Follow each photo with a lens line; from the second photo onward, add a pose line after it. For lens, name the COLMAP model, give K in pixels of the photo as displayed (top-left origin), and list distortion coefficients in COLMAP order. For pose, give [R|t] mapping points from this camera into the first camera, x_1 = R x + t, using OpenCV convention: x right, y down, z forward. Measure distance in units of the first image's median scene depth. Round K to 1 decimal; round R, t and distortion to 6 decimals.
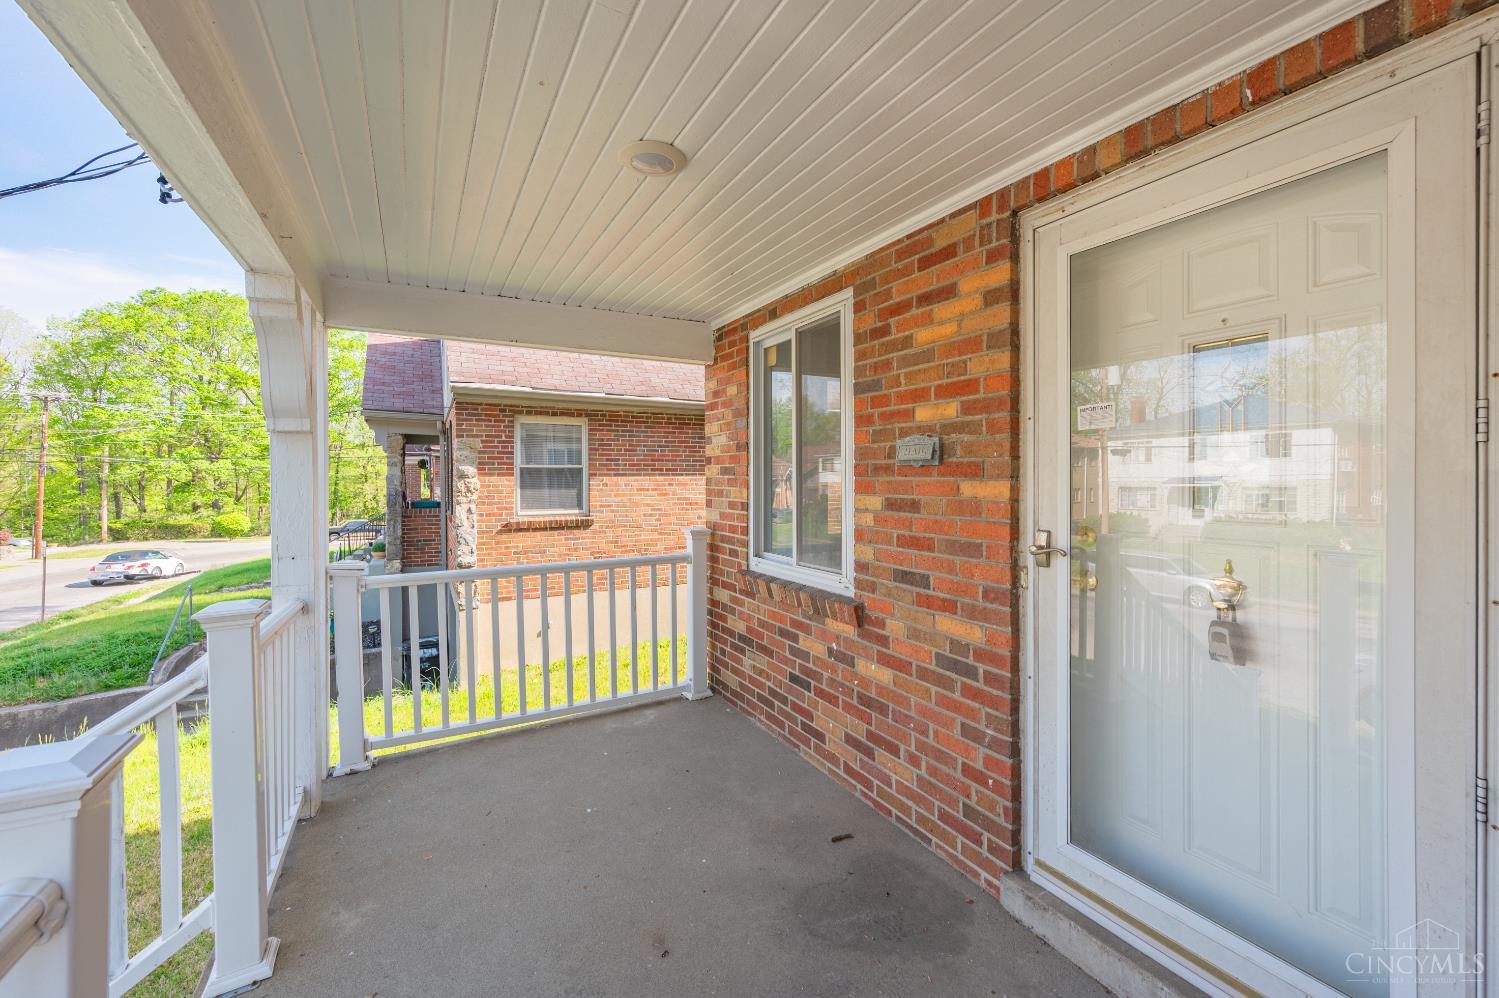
lens RADIAL K [[601.8, 0, 764.6], [0, 601.8, 480.3], [0, 0, 1]] dist [-0.000450, -0.000016]
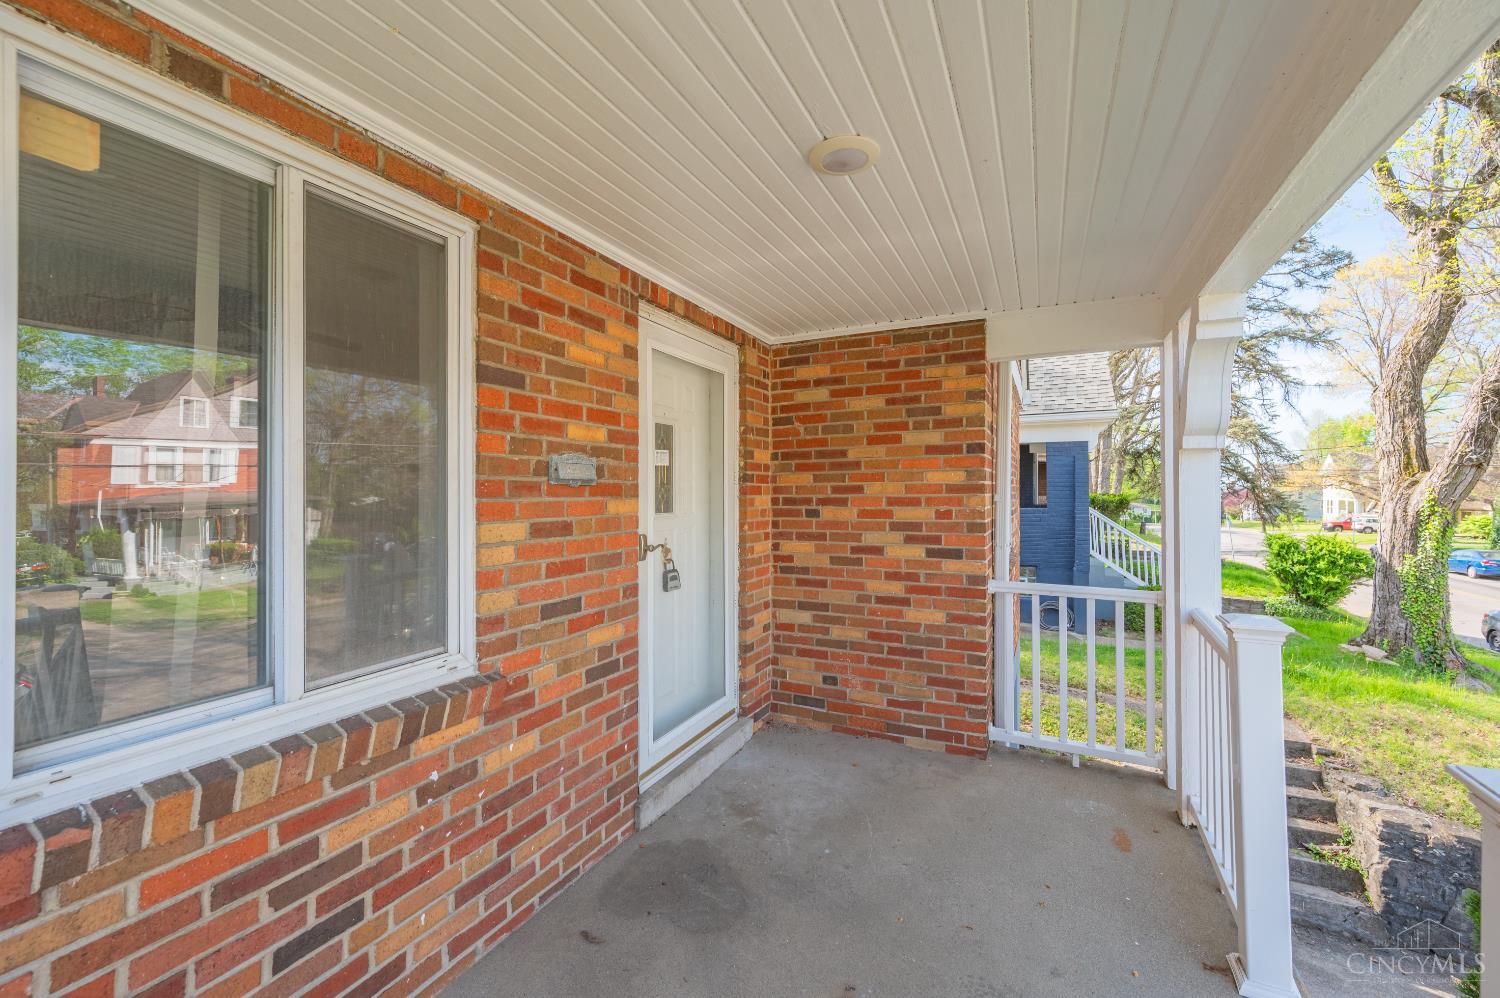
lens RADIAL K [[594.7, 0, 757.6], [0, 594.7, 487.7], [0, 0, 1]] dist [0.000971, -0.000028]
pose [[-0.557260, 0.008684, 0.830293, -0.634056], [0.009527, 0.999946, -0.004064, -0.012890], [-0.830283, 0.005646, -0.557313, 1.179147]]
